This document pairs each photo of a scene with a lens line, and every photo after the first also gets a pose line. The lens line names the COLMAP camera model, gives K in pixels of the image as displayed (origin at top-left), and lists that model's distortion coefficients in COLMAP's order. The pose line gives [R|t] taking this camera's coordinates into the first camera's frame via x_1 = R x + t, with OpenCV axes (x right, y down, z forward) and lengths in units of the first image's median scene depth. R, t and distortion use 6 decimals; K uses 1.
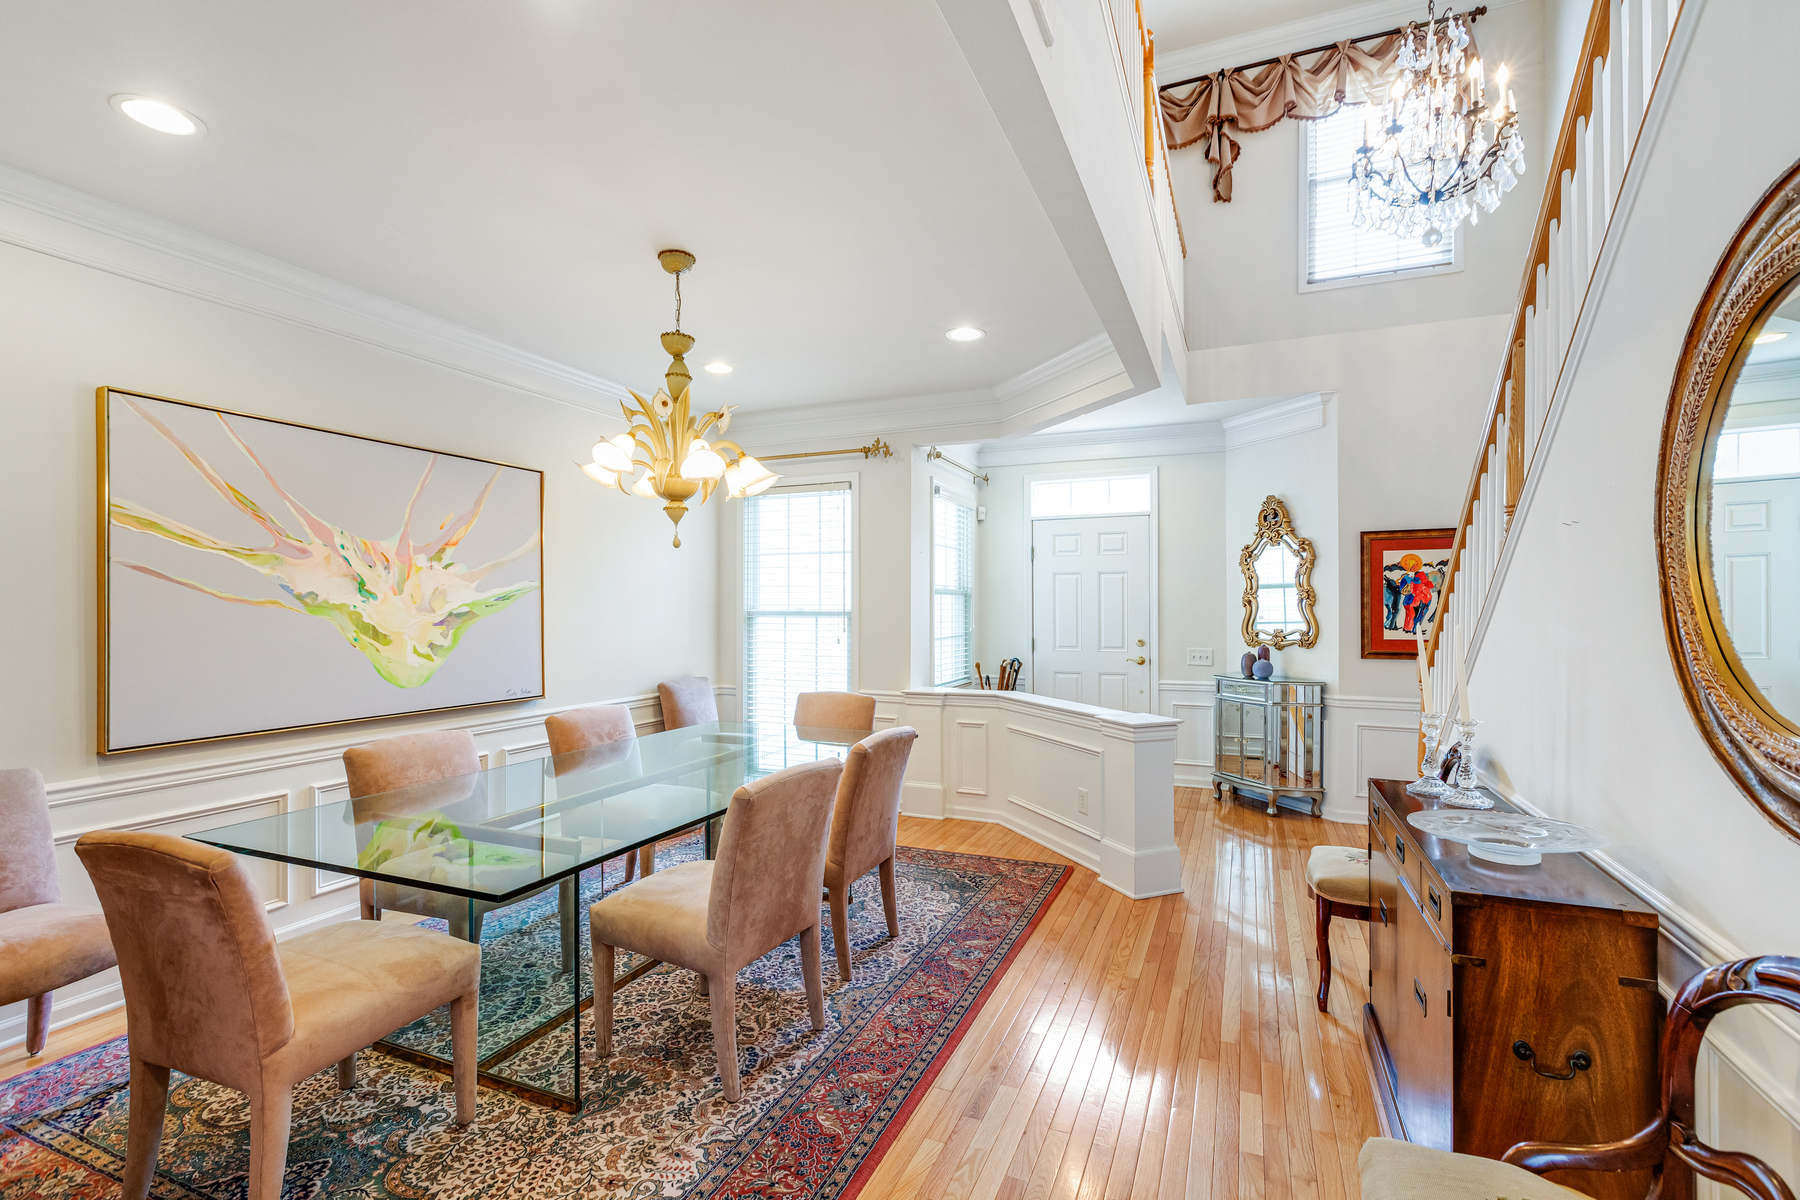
lens RADIAL K [[812.4, 0, 900.3], [0, 812.4, 612.7], [0, 0, 1]] dist [0.006526, -0.001715]
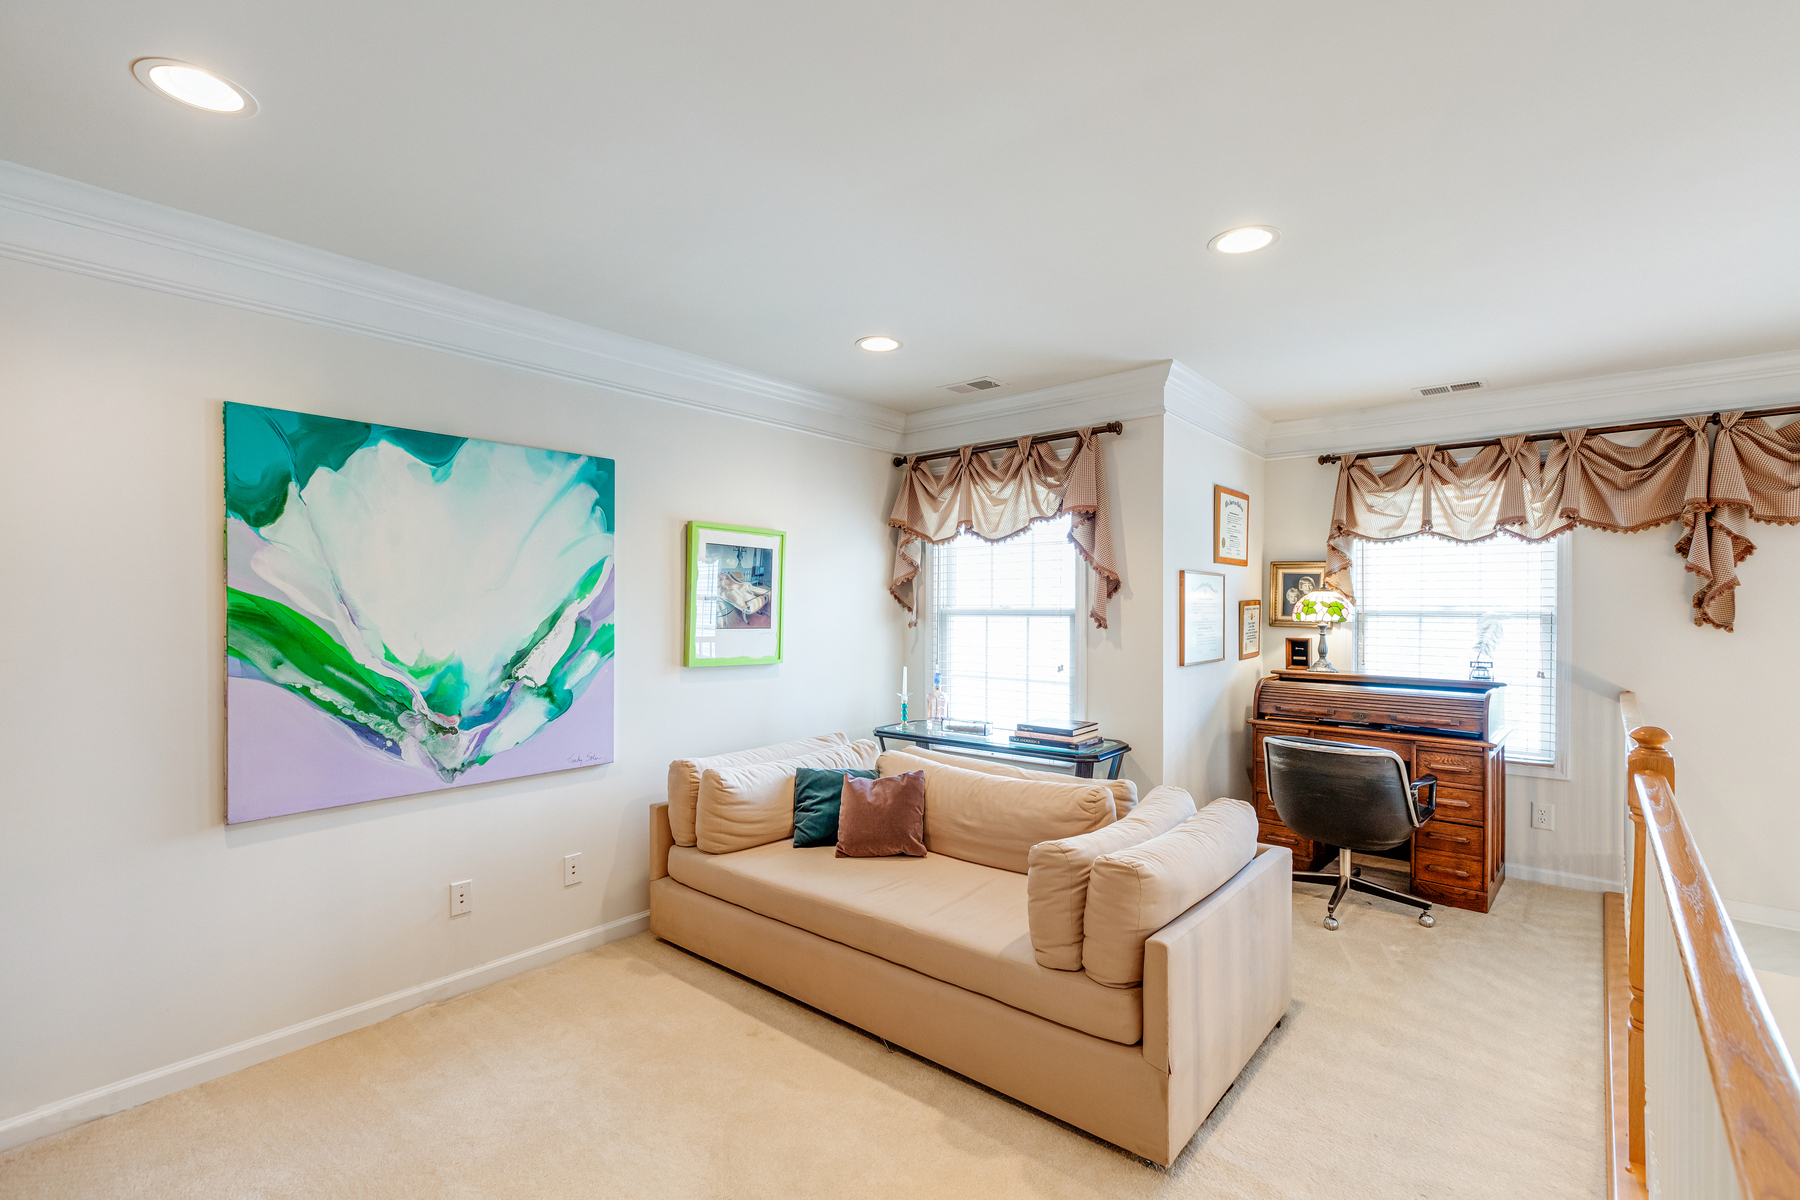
lens RADIAL K [[812.4, 0, 890.4], [0, 812.4, 622.9], [0, 0, 1]] dist [0.006526, -0.001715]
pose [[0.952935, 0.006050, -0.303115, 0.002852], [-0.003484, 0.999953, 0.009006, -0.531976], [0.303155, -0.007526, 0.952911, 0.256525]]
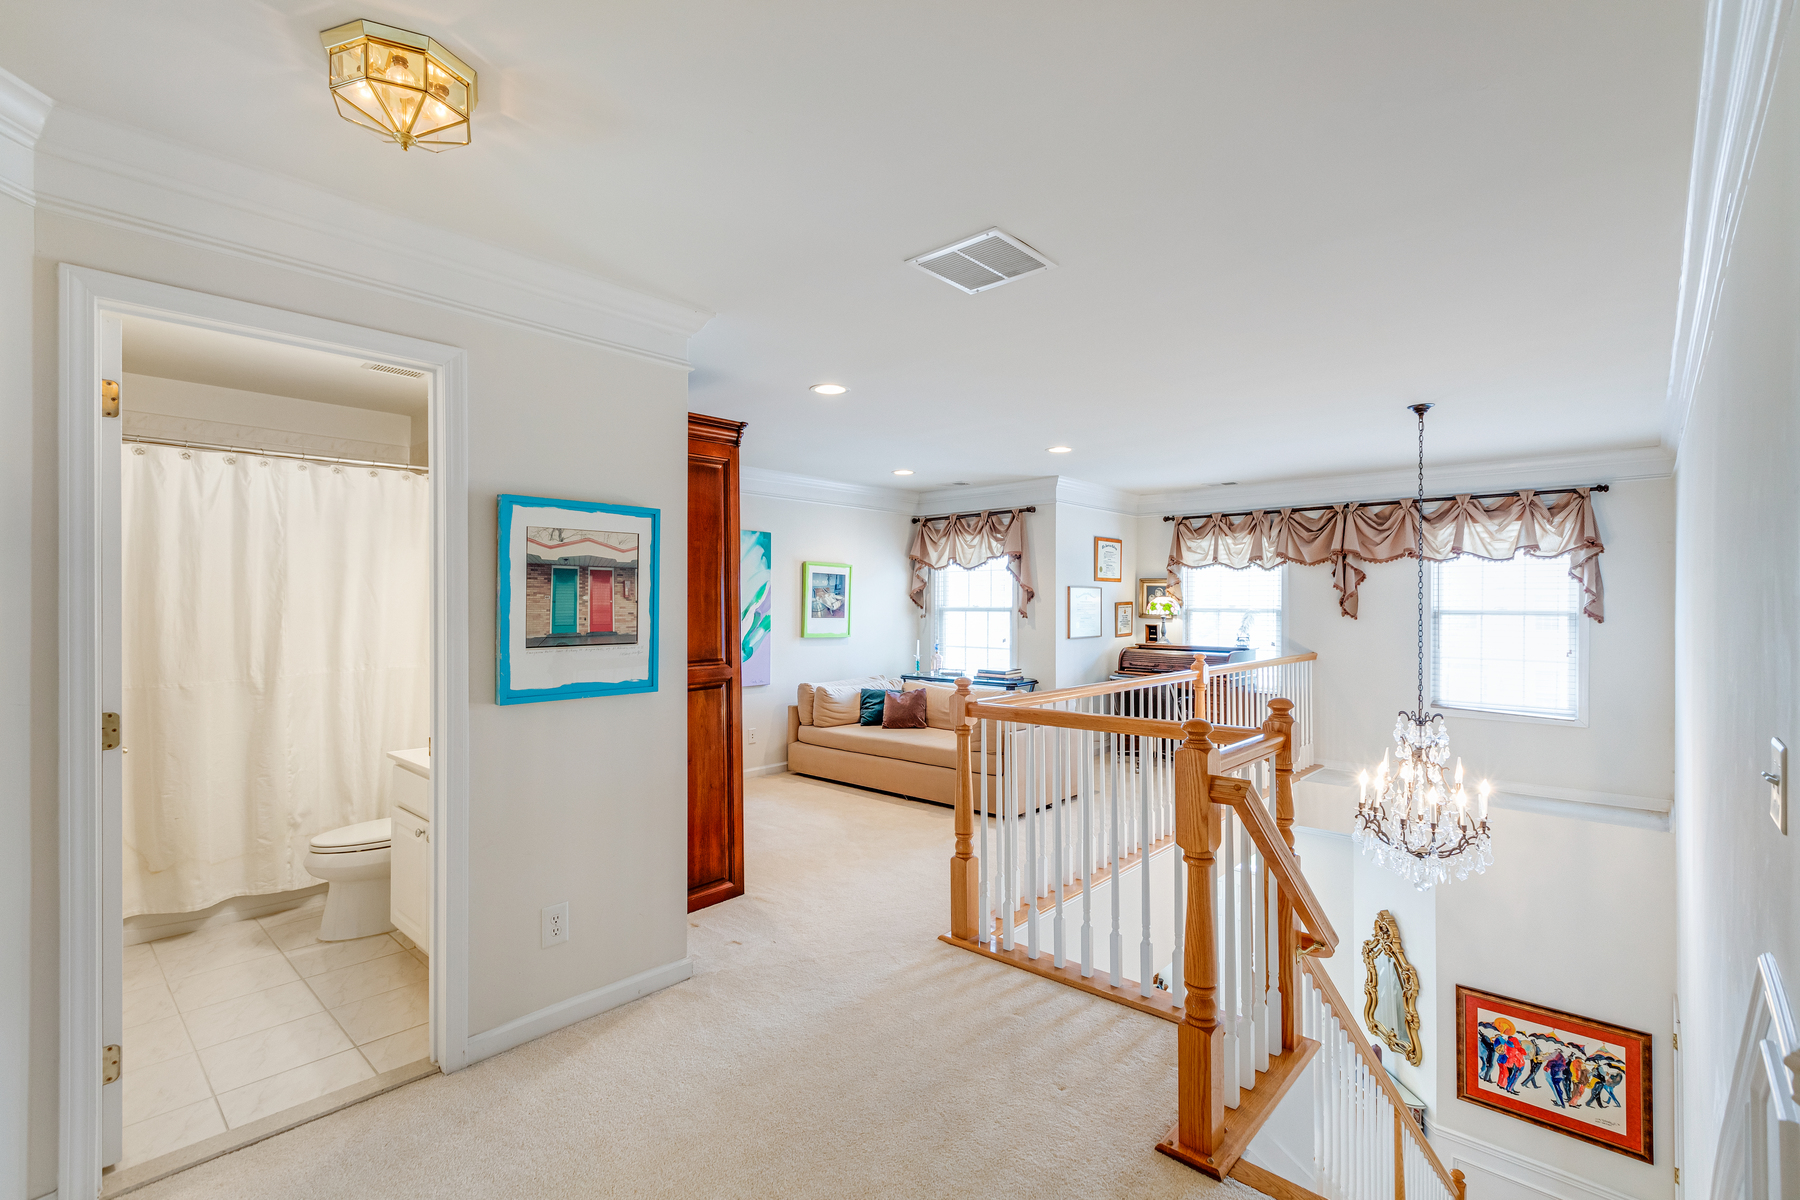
lens RADIAL K [[812.4, 0, 902.9], [0, 812.4, 611.2], [0, 0, 1]] dist [0.006526, -0.001715]
pose [[0.948237, 0.002545, -0.317555, 0.176180], [-0.003531, 0.999991, -0.002529, -0.528450], [0.317545, 0.003520, 0.948237, -0.261143]]
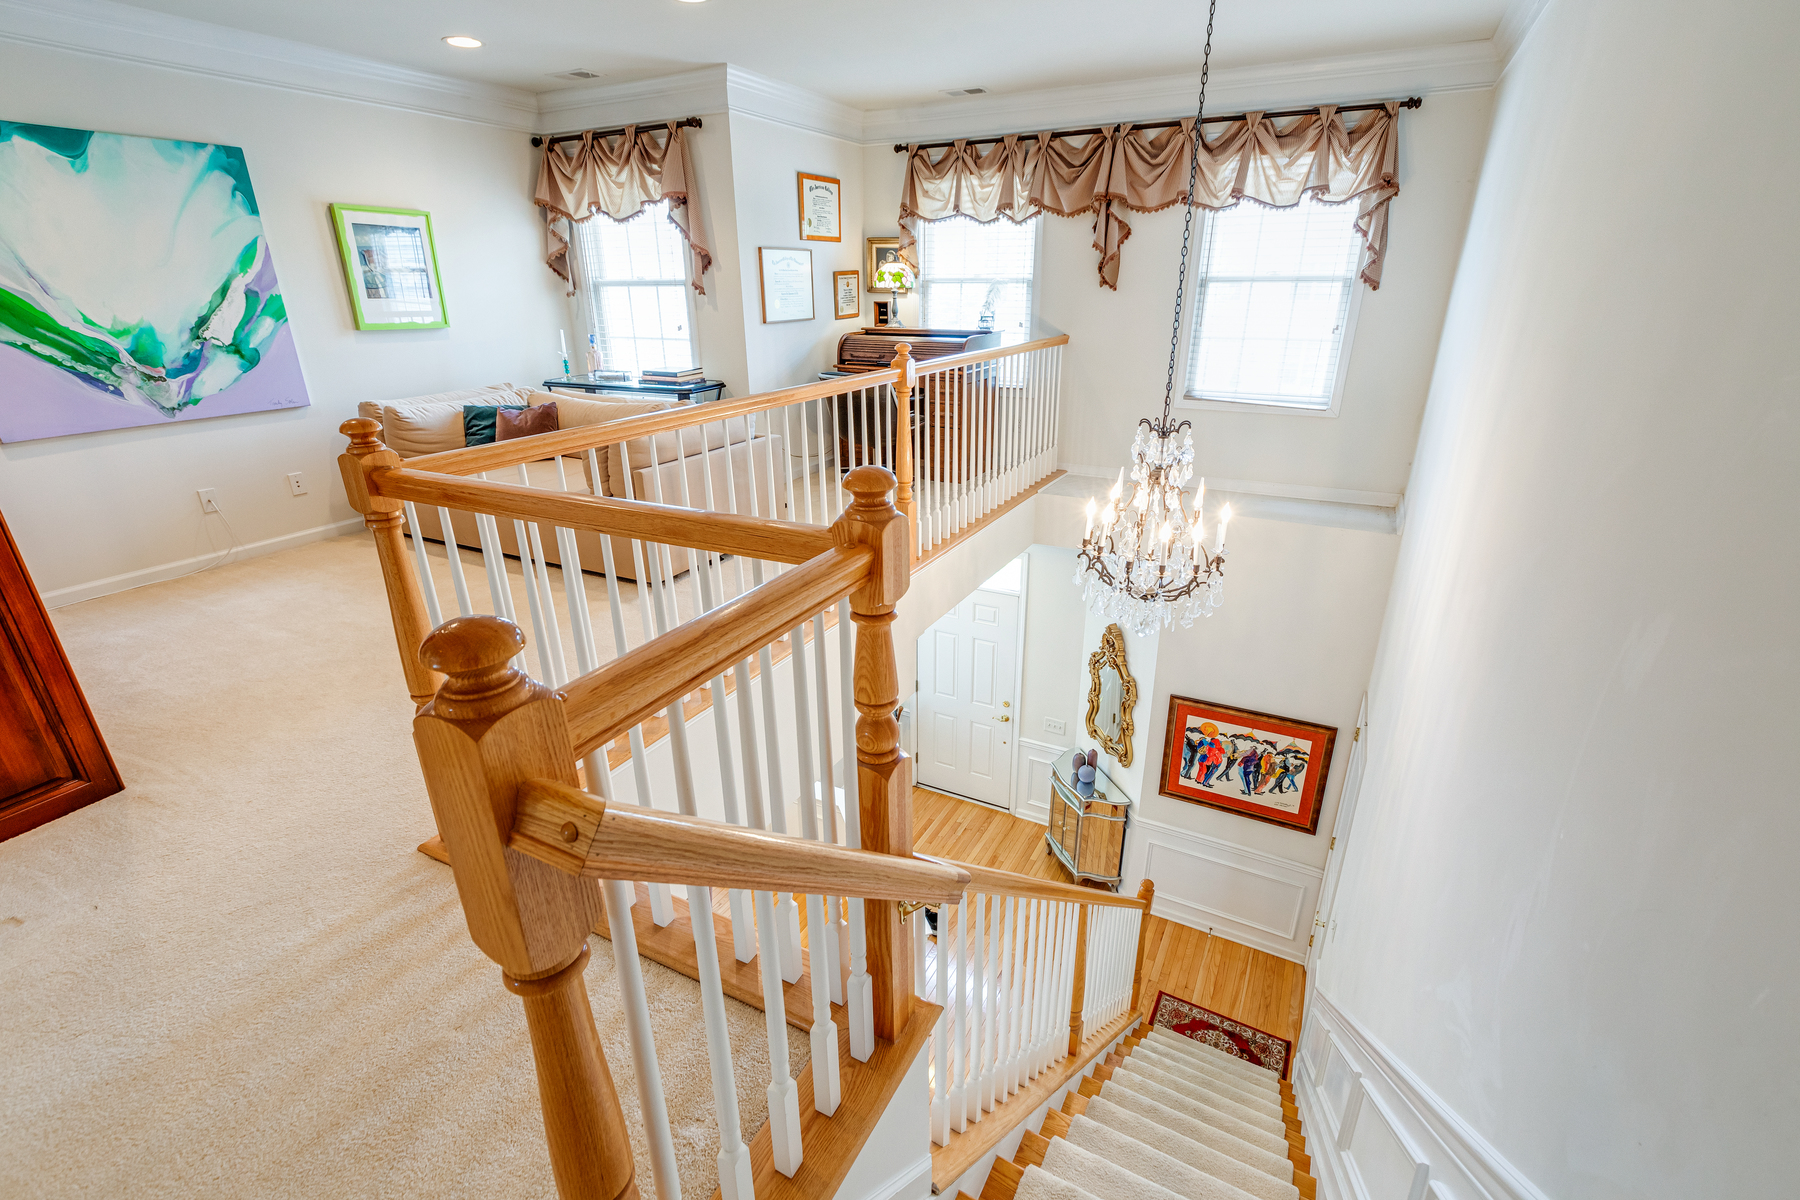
lens RADIAL K [[812.4, 0, 896.3], [0, 812.4, 614.6], [0, 0, 1]] dist [0.006526, -0.001715]
pose [[0.996418, 0.022623, -0.081487, 0.252996], [0.009254, 0.928601, 0.370965, -0.525237], [0.084062, -0.370390, 0.925065, 0.012605]]
